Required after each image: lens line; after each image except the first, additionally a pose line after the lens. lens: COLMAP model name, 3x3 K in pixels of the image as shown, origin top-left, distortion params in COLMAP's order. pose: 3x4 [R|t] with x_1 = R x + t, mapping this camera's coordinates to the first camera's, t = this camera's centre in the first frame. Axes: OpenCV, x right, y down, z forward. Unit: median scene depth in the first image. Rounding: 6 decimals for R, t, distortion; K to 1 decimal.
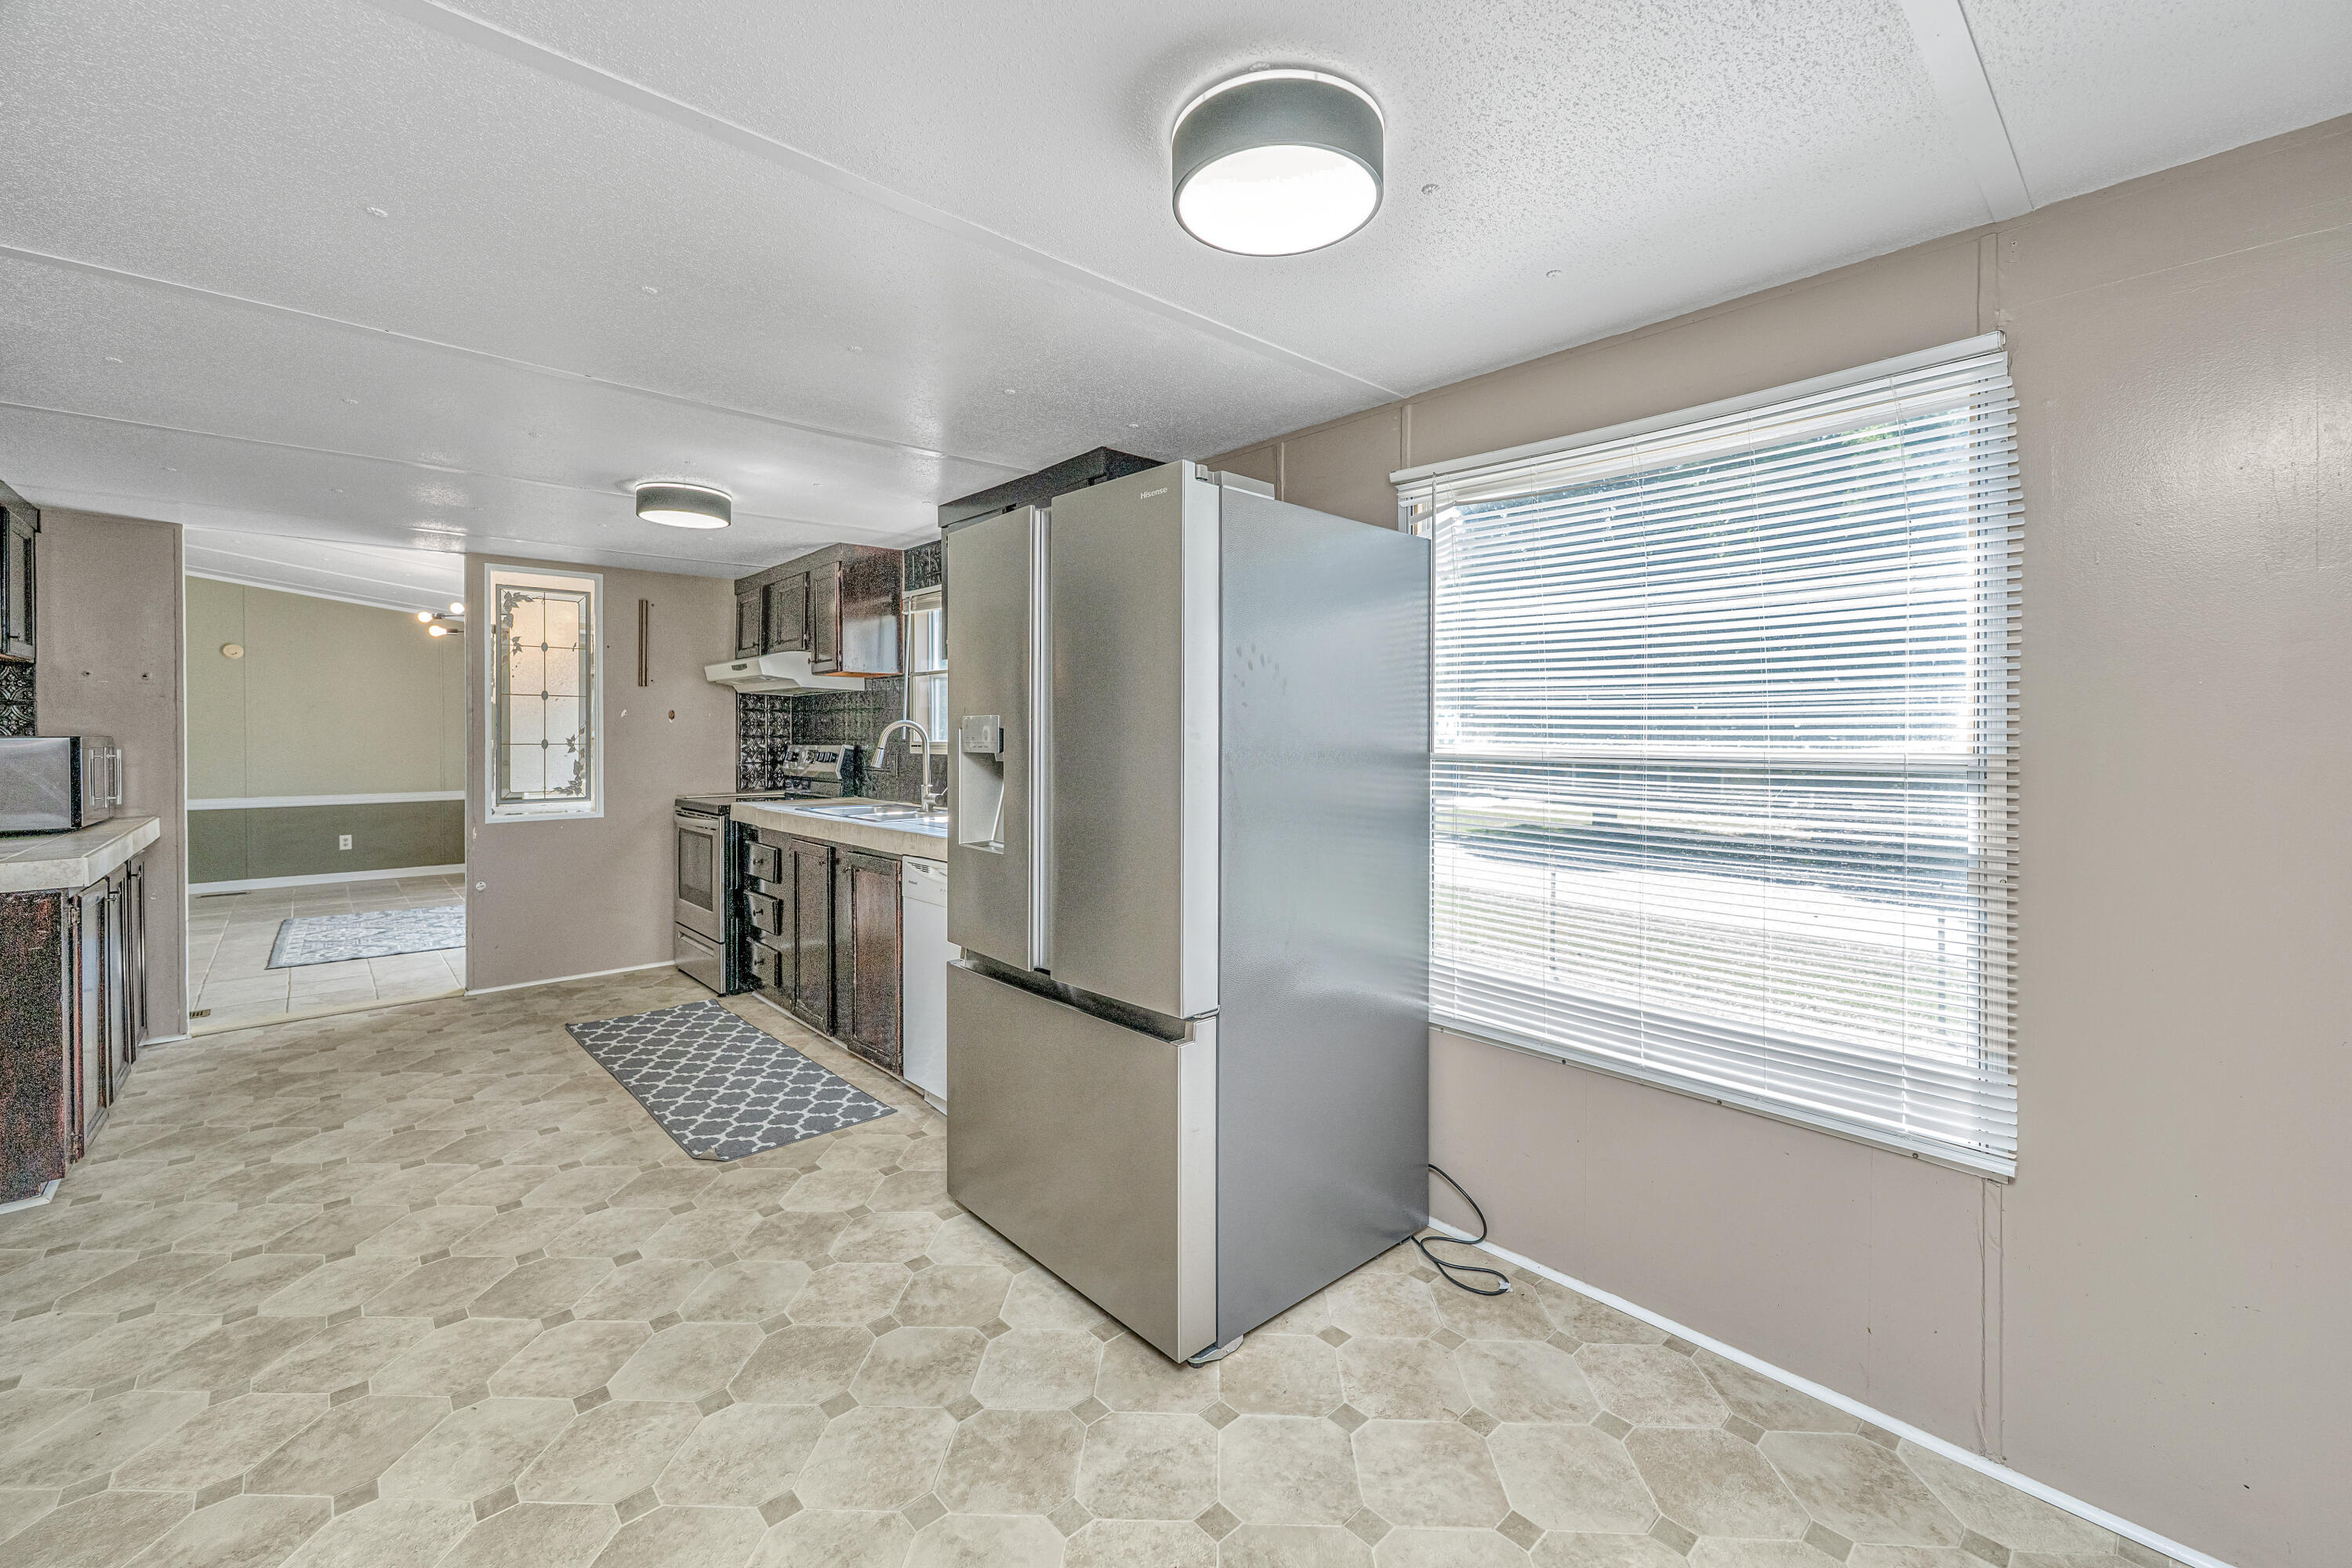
lens RADIAL K [[963.3, 0, 1177.1], [0, 963.3, 741.0], [0, 0, 1]] dist [-0.001303, -0.000025]
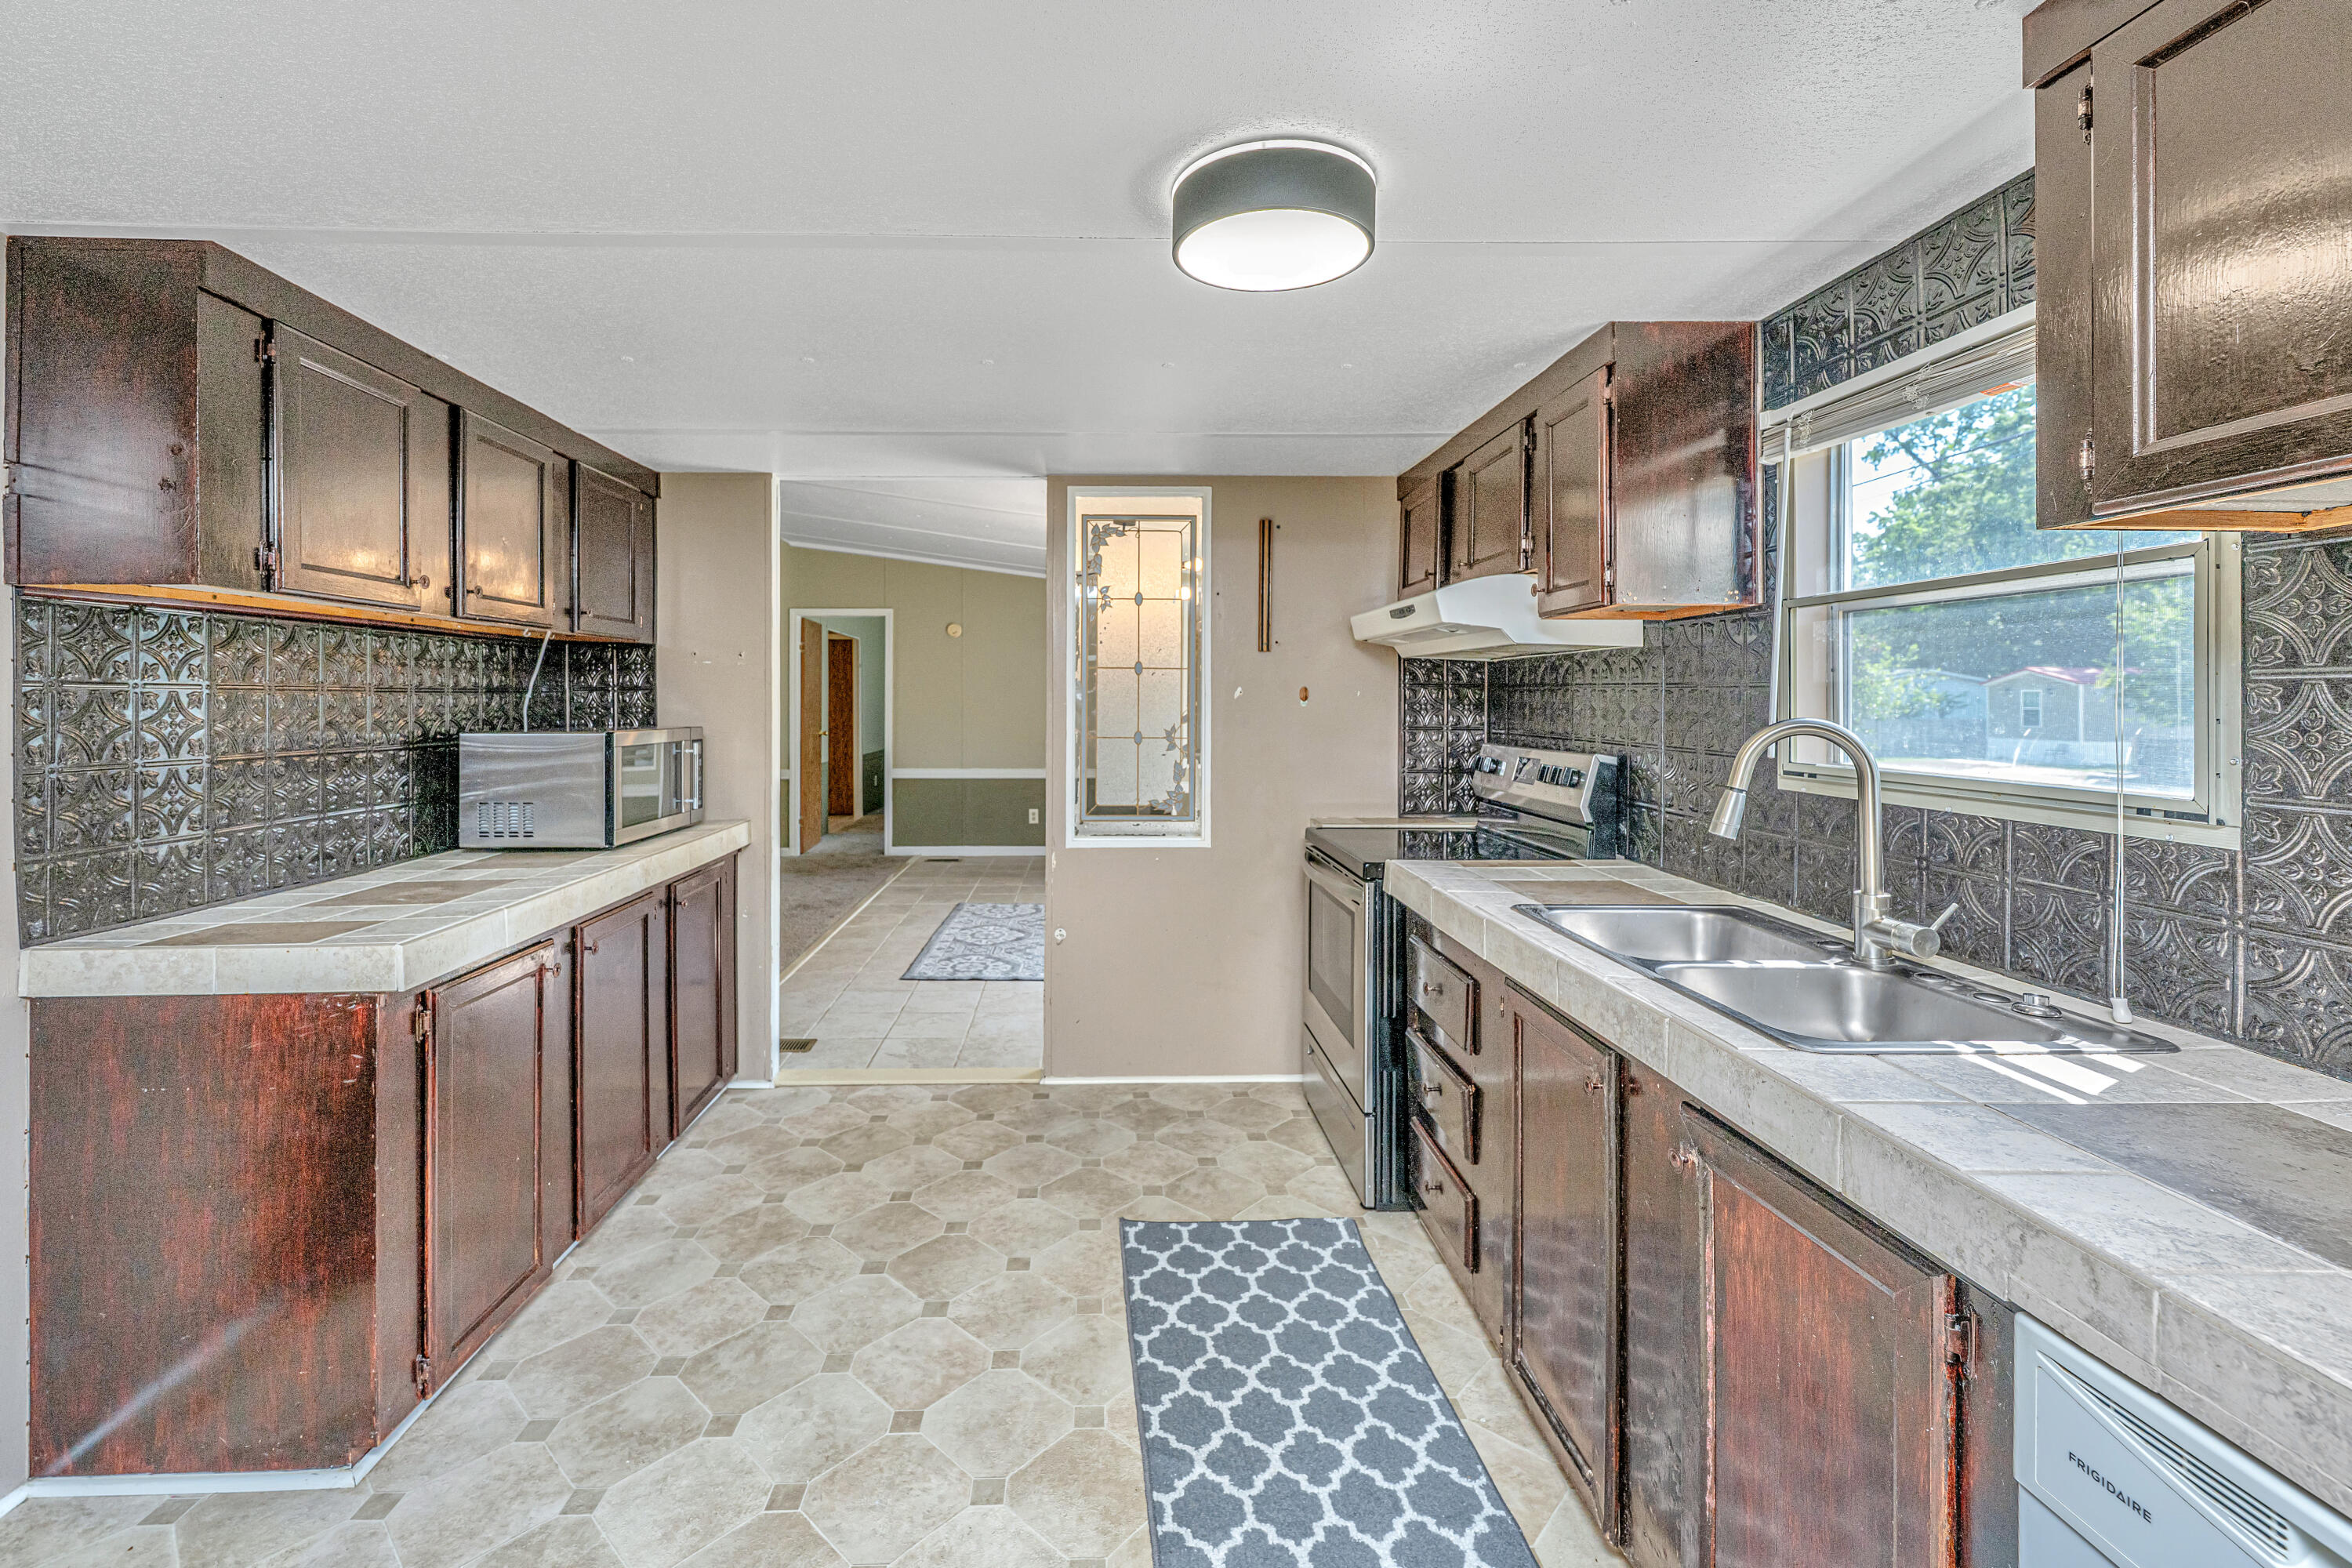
lens RADIAL K [[1000.8, 0, 1100.8], [0, 1000.8, 695.4], [0, 0, 1]] dist [-0.000607, 0.000027]
pose [[0.746739, 0.000422, -0.665117, -0.218656], [-0.007388, 0.999943, -0.007660, -0.024578], [0.665076, 0.010634, 0.746700, 0.495782]]
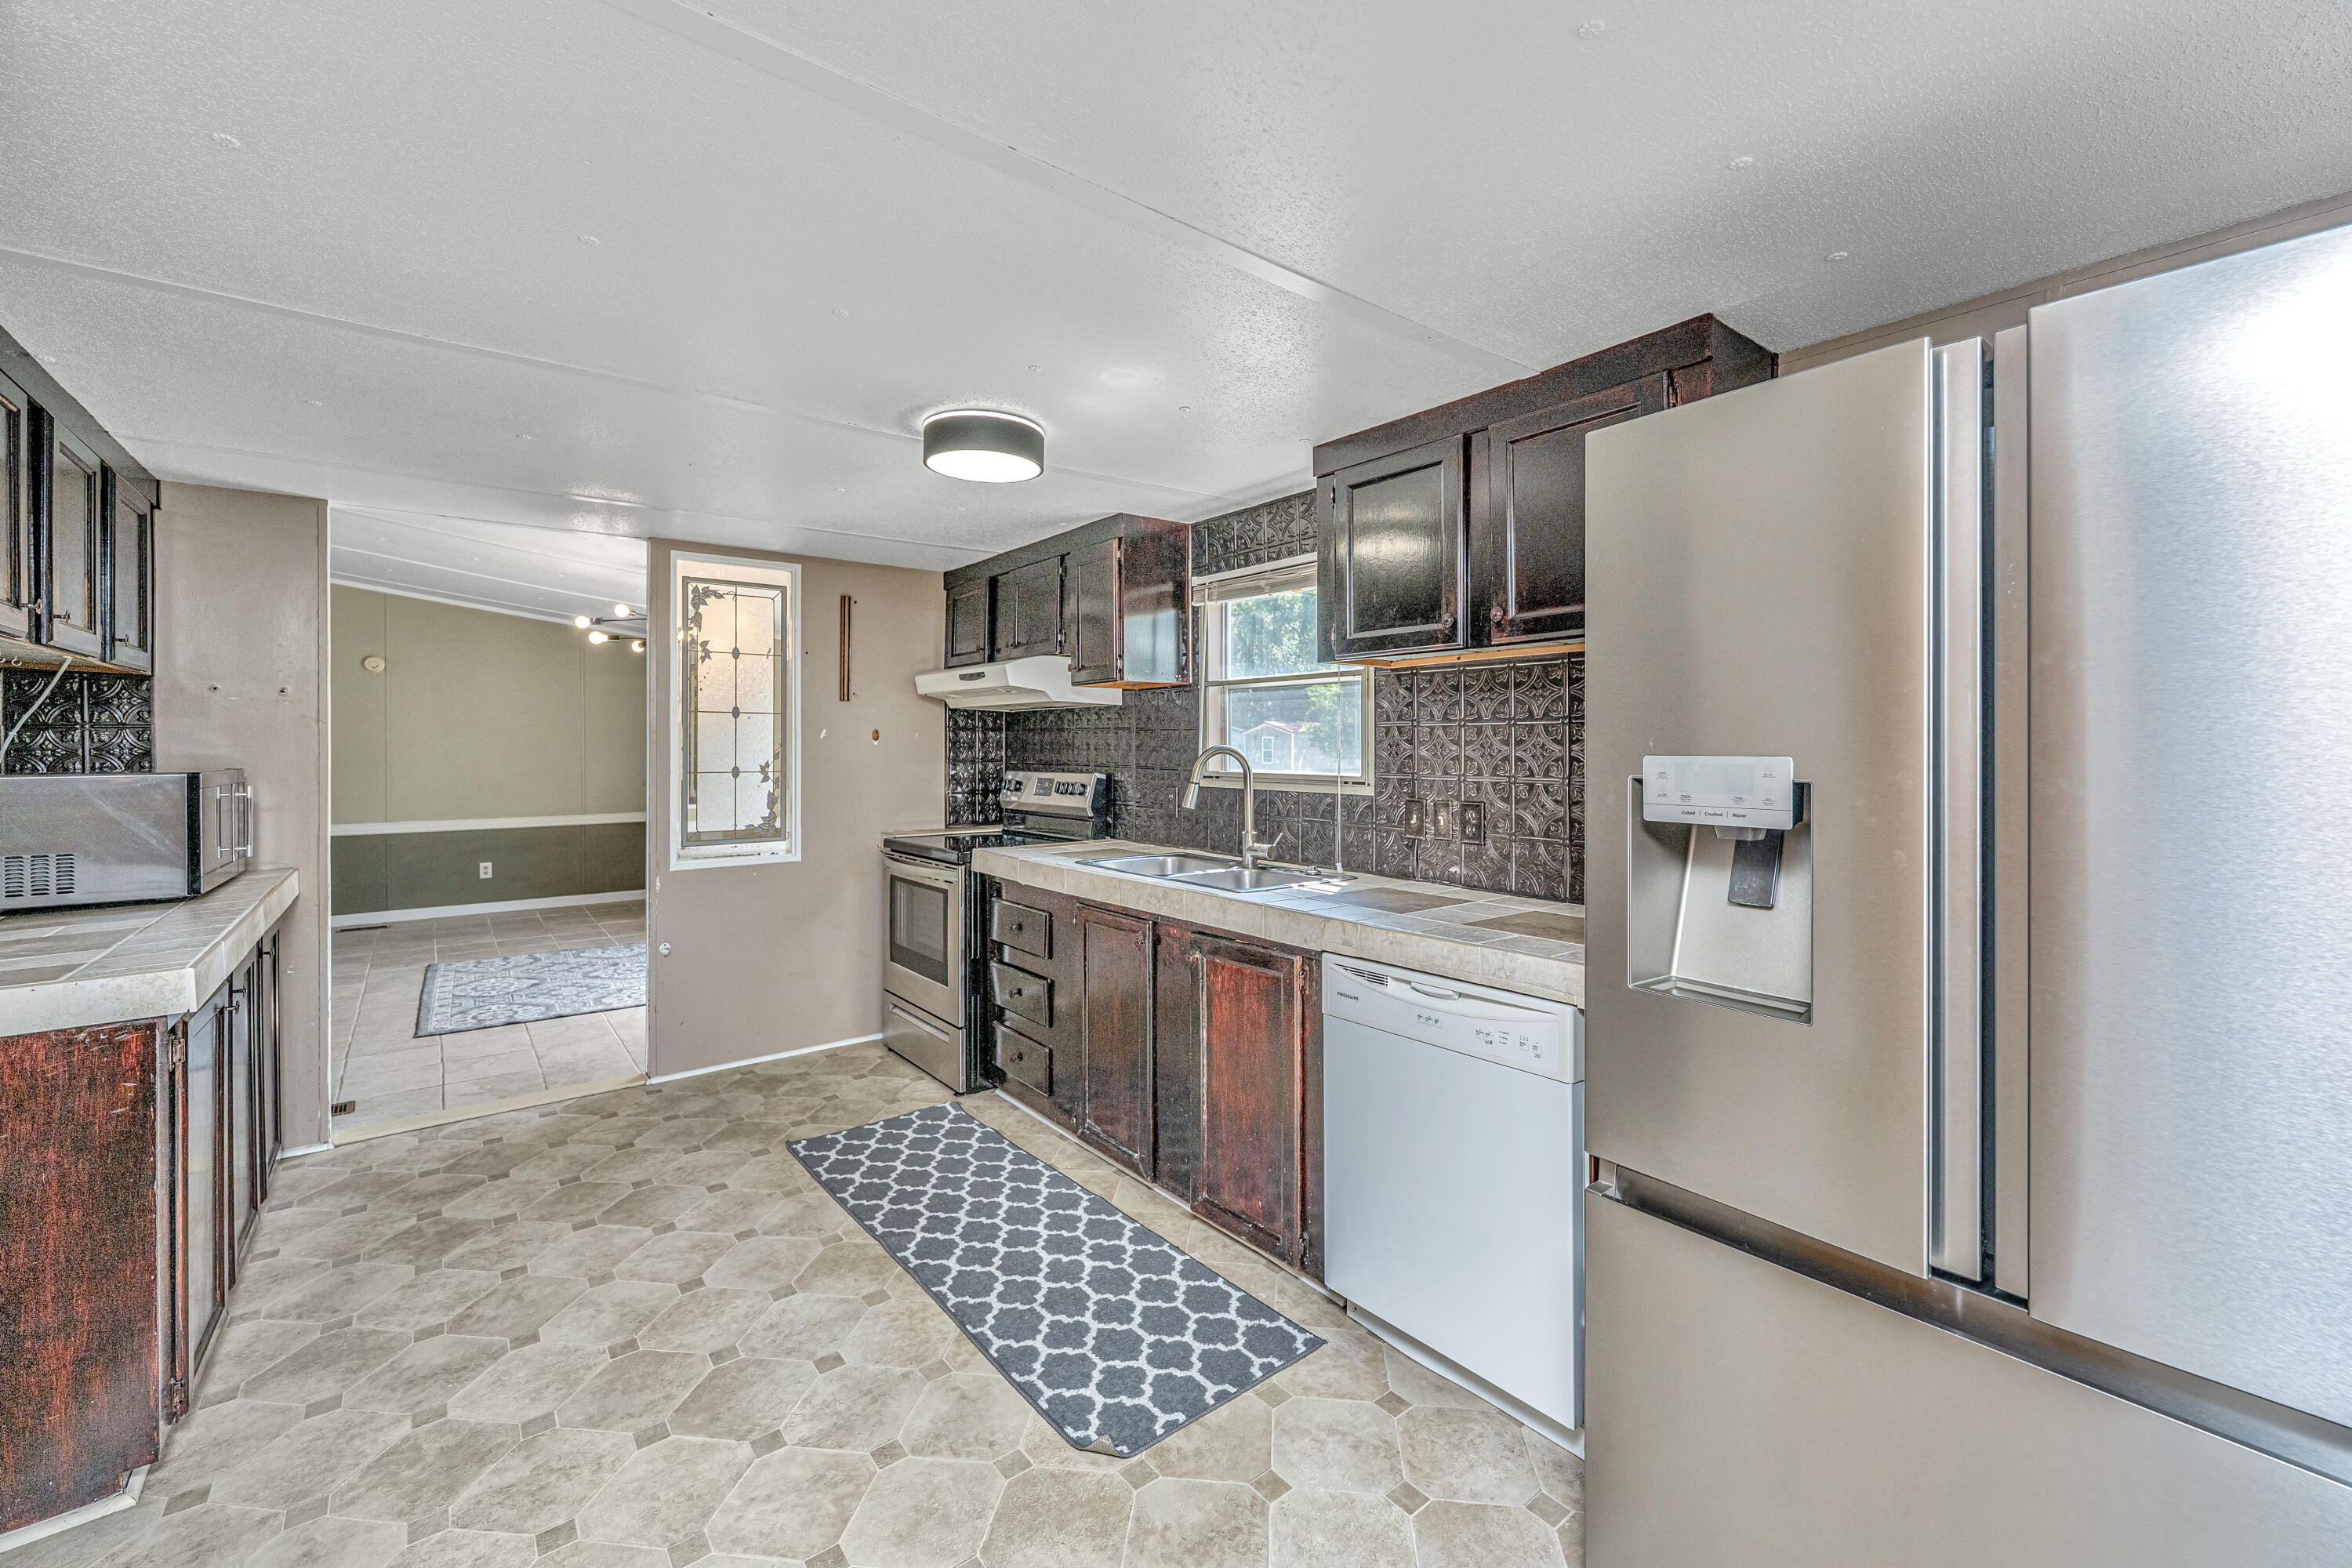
lens RADIAL K [[962.4, 0, 1167.7], [0, 962.4, 744.5], [0, 0, 1]] dist [-0.001218, 0.000031]
pose [[0.996809, -0.000739, -0.079814, -0.255812], [0.000150, 0.999973, -0.007381, -0.015986], [0.079817, 0.007345, 0.996782, 0.243248]]
